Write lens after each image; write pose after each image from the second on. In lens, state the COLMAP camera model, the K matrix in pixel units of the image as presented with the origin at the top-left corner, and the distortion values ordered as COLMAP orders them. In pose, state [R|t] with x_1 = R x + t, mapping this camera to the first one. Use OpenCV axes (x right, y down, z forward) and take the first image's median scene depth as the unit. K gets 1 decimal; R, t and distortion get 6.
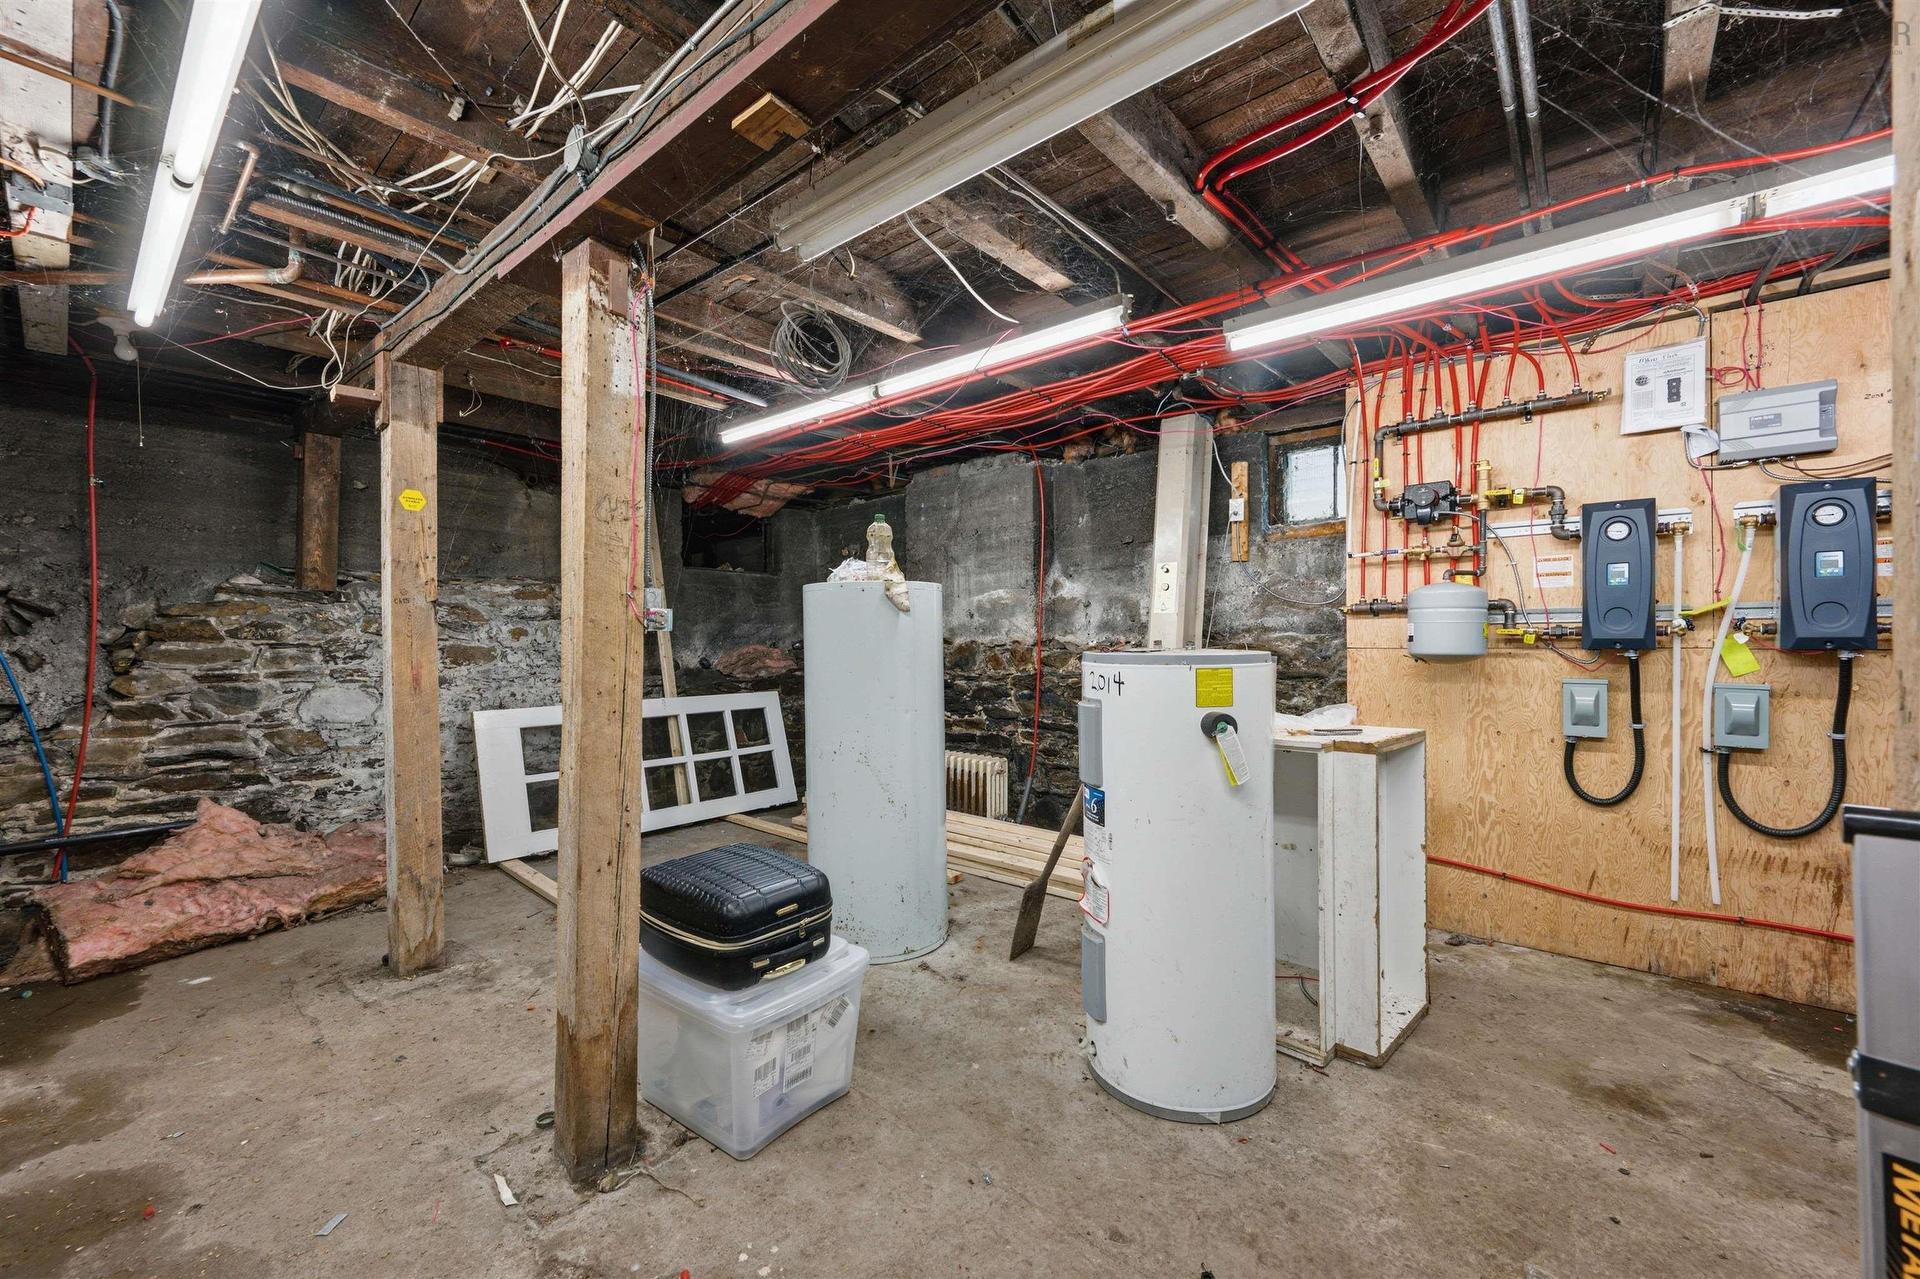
lens RADIAL K [[754.2, 0, 967.4], [0, 754.2, 643.5], [0, 0, 1]] dist [0.000992, 0.000127]
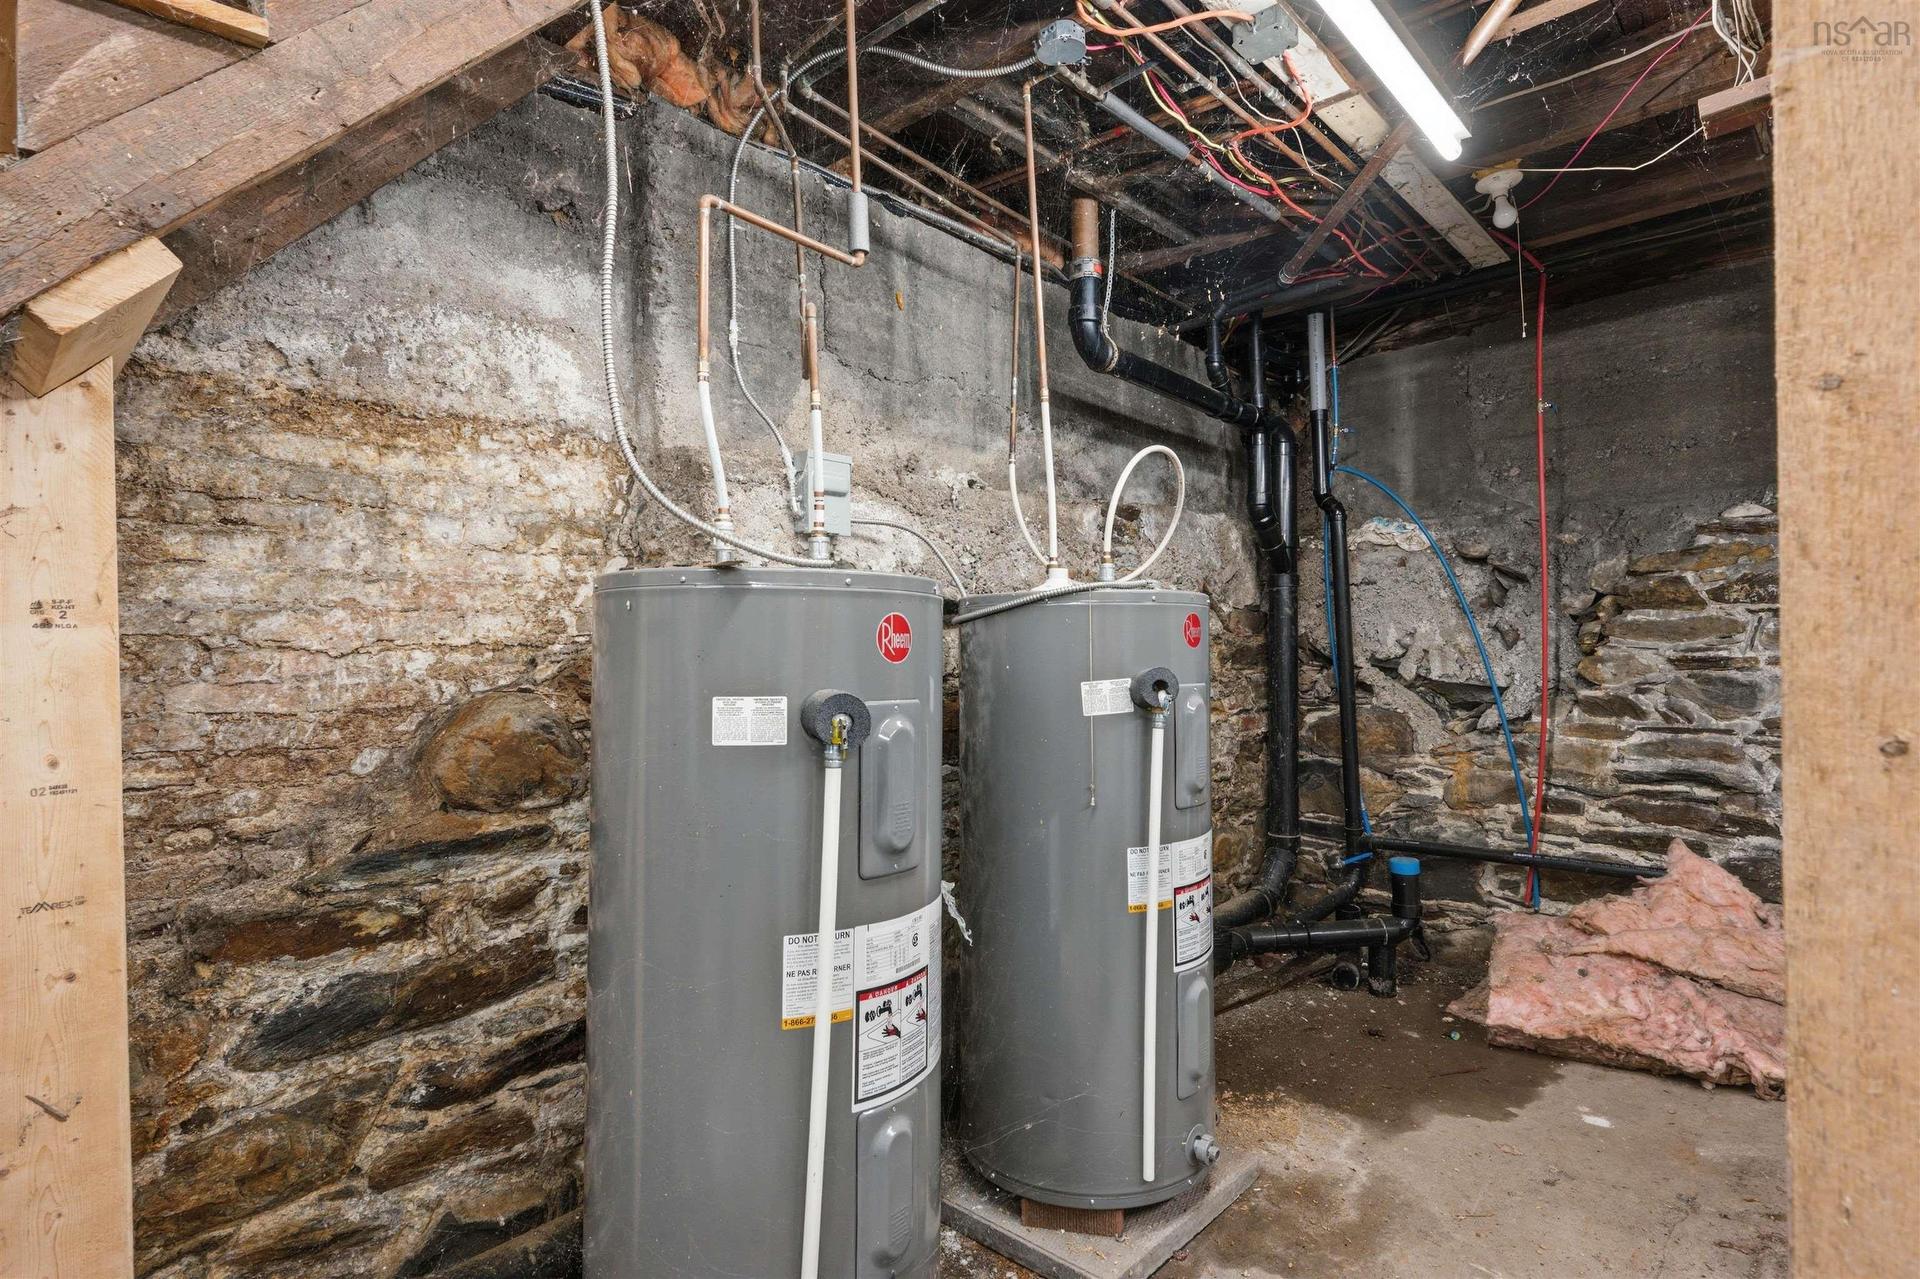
lens RADIAL K [[962.1, 0, 964.8], [0, 962.1, 626.7], [0, 0, 1]] dist [-0.002543, 0.000086]
pose [[-0.050180, -0.014702, -0.998632, -0.126102], [0.014493, 0.999776, -0.015447, 0.018769], [0.998635, -0.015249, -0.049956, 0.421028]]
